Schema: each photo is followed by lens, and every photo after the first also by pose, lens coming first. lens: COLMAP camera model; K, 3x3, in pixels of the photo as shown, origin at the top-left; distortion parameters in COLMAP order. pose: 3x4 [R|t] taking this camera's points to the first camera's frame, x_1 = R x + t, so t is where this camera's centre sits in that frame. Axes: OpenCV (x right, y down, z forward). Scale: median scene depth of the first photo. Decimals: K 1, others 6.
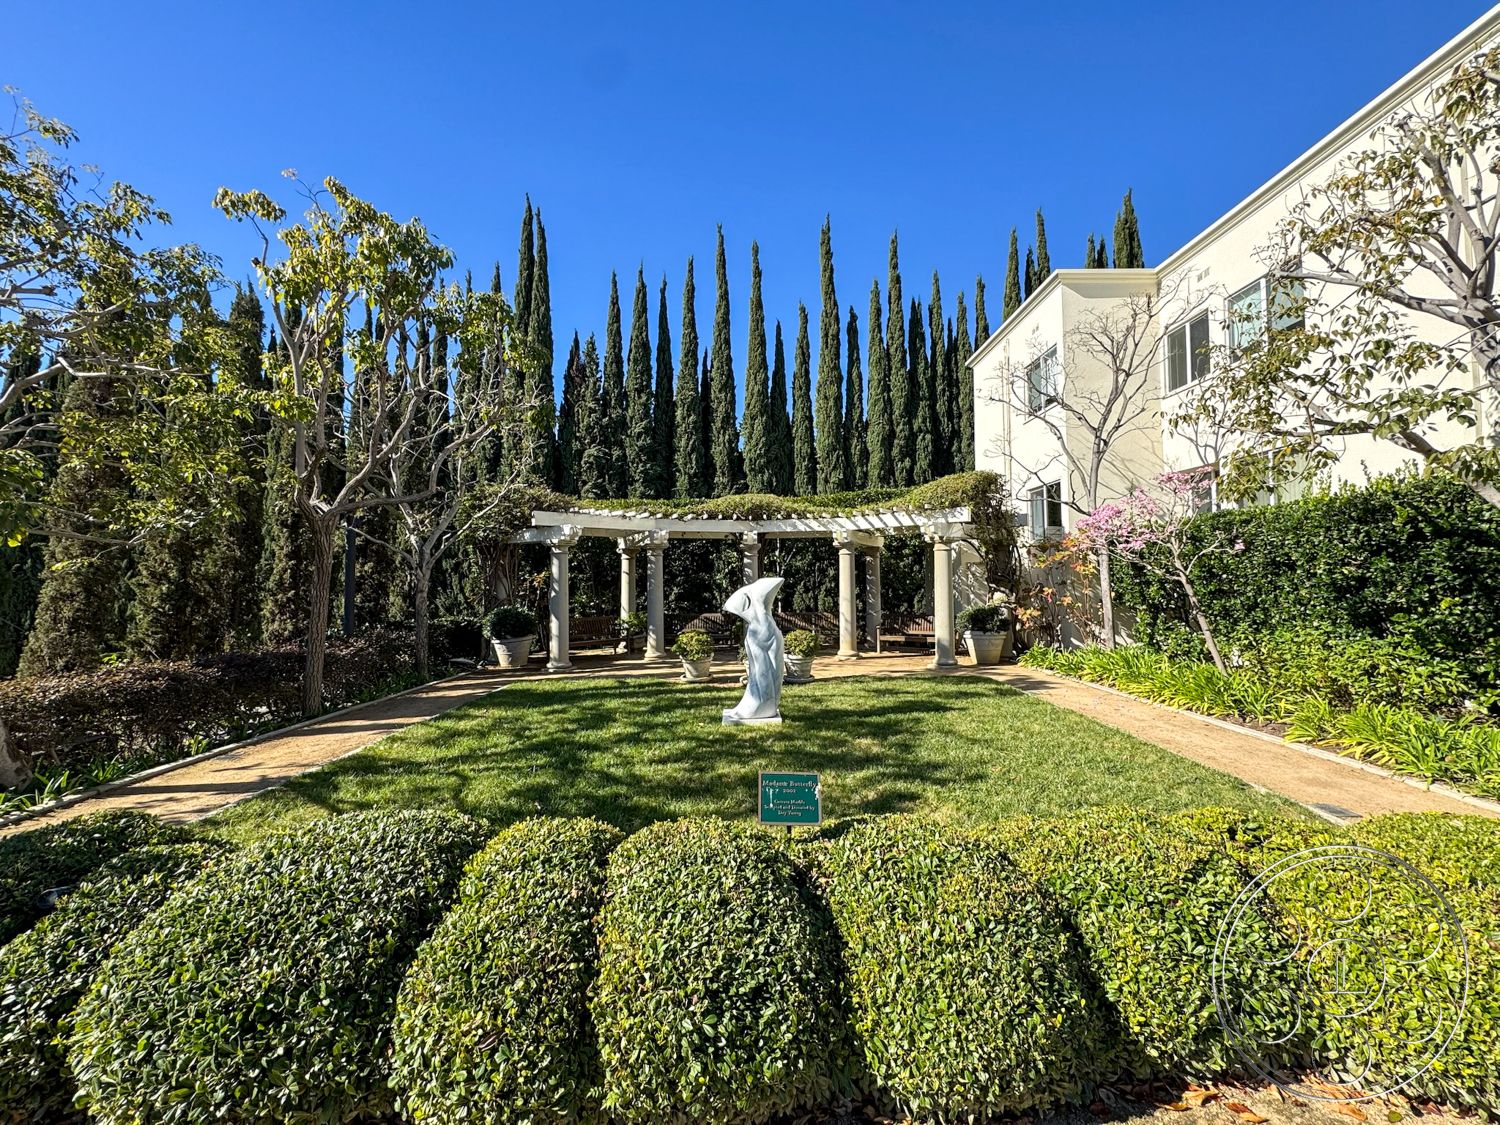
lens RADIAL K [[609.2, 0, 750.0], [0, 609.2, 562.5], [0, 0, 1]] dist [-0.001017, -0.000289]
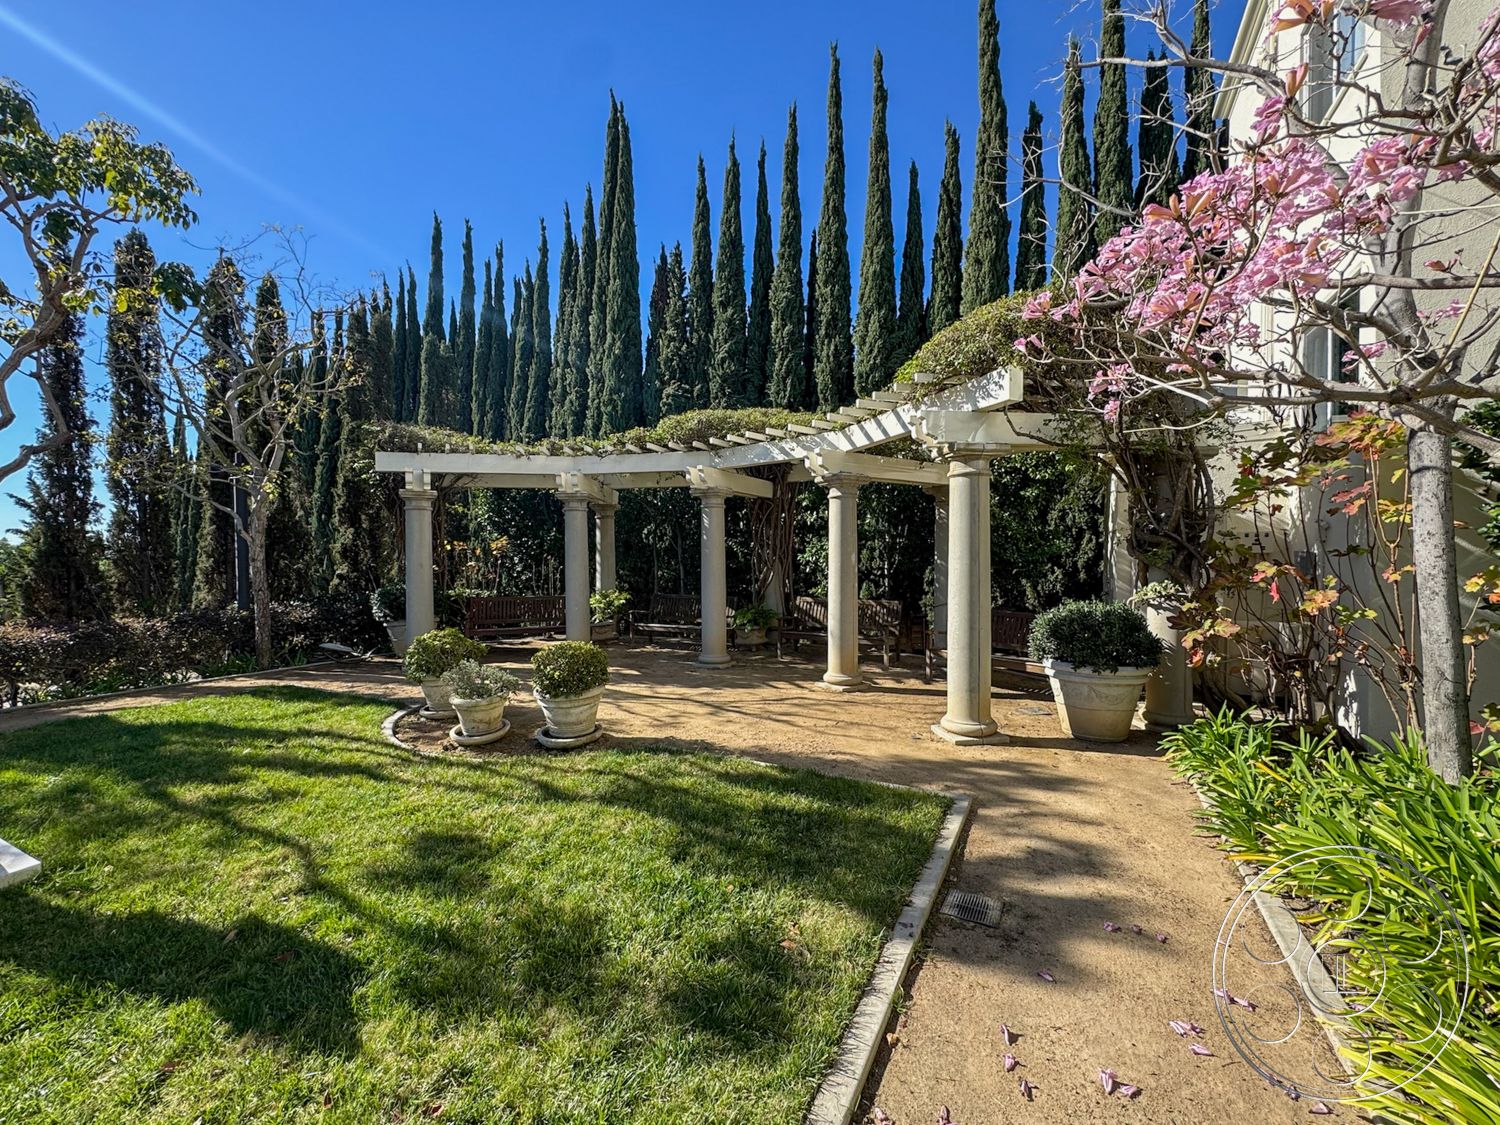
lens RADIAL K [[636.6, 0, 750.0], [0, 636.6, 562.5], [0, 0, 1]] dist [0.013359, -0.000146]
pose [[0.893204, 0.003914, -0.449635, 0.207344], [0.016900, 0.998963, 0.042267, 0.011218], [0.449334, -0.045352, 0.892212, 0.276001]]
